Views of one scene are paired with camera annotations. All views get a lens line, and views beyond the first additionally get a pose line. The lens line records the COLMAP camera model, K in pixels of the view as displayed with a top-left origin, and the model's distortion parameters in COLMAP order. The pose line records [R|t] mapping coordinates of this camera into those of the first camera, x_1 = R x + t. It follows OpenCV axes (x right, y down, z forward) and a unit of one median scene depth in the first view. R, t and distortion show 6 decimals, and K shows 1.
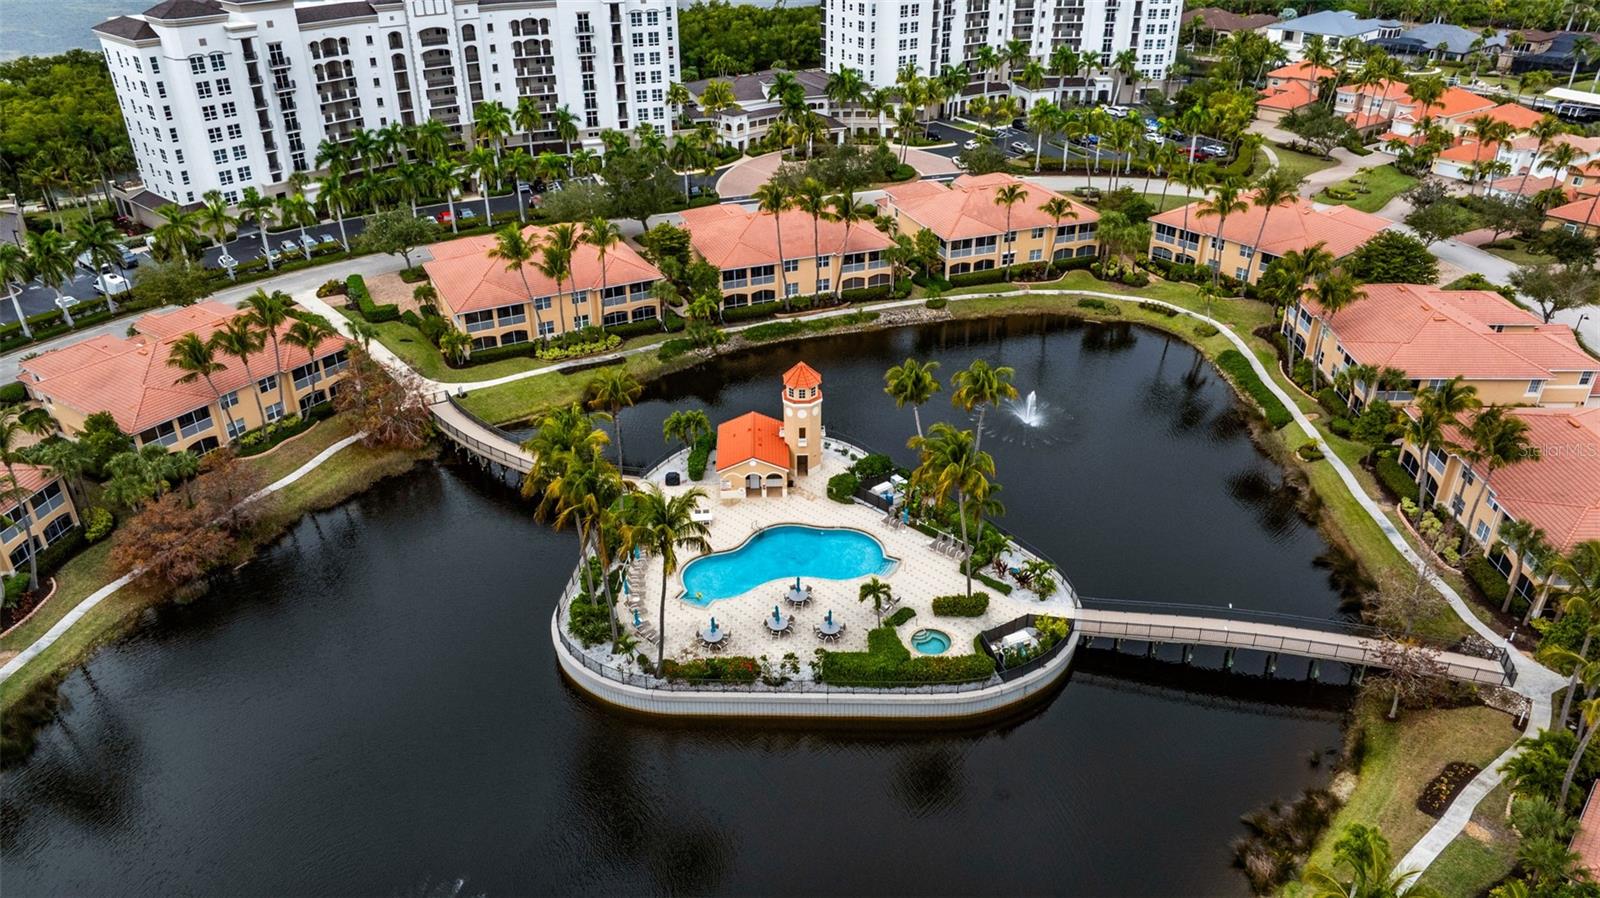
lens RADIAL K [[1125.6, 0, 800.0], [0, 1125.6, 449.0], [0, 0, 1]] dist [-0.026557, 0.005494]
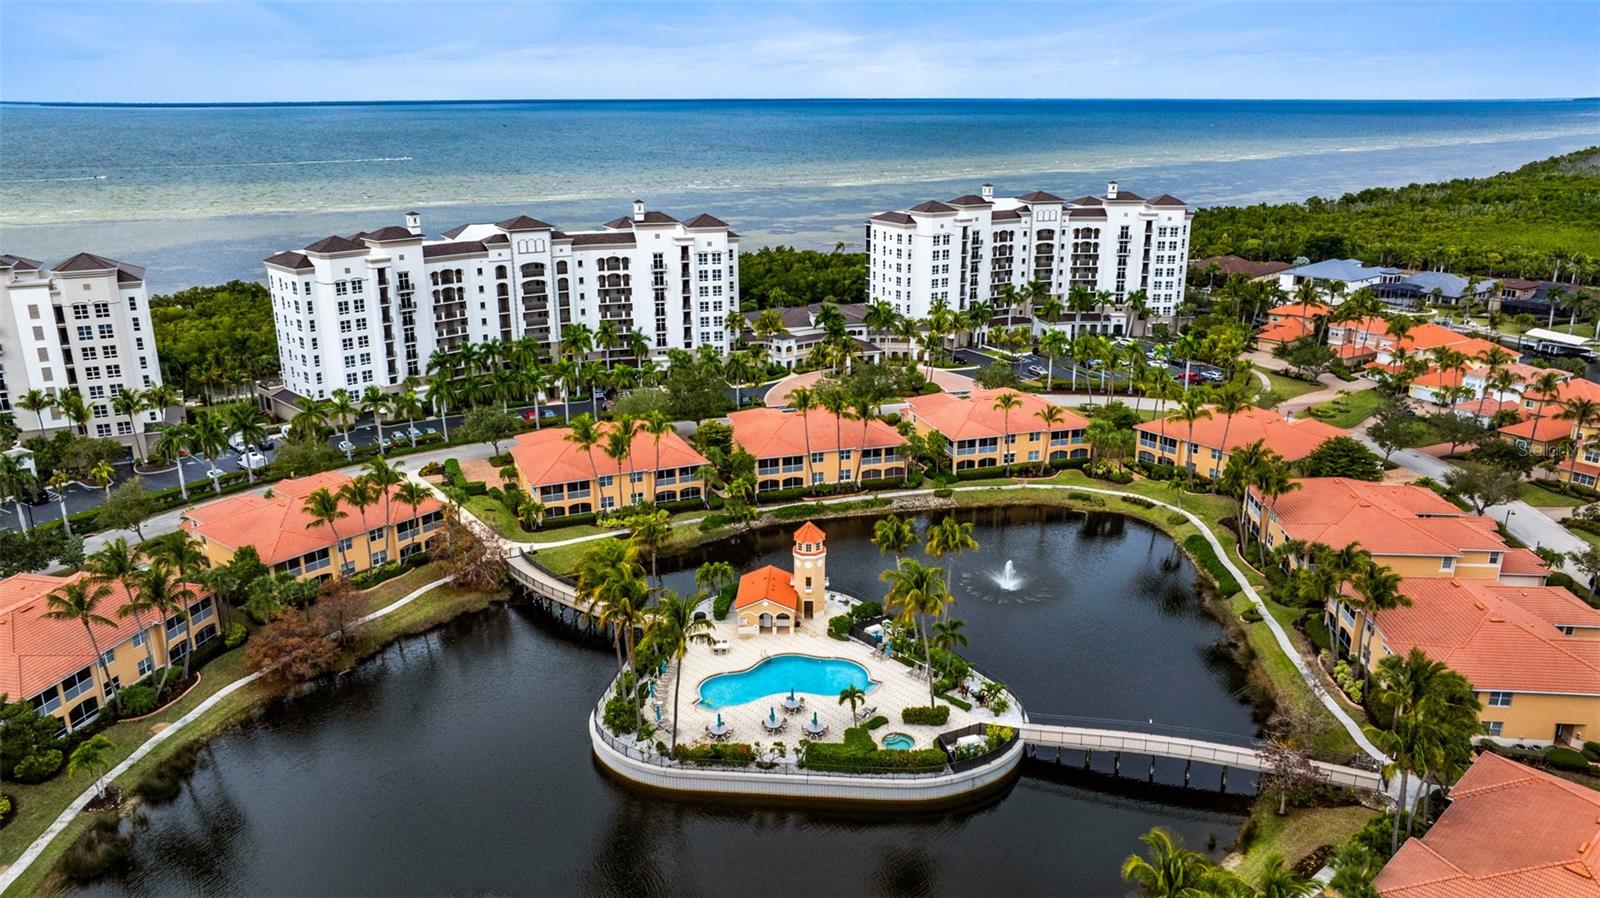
lens RADIAL K [[1109.4, 0, 800.0], [0, 1109.4, 449.0], [0, 0, 1]] dist [0.005990, -0.104611]
pose [[0.997867, 0.020478, -0.061979, 0.043182], [-0.032521, 0.979245, -0.200055, 0.057567], [0.056596, 0.201644, 0.977822, -0.129172]]
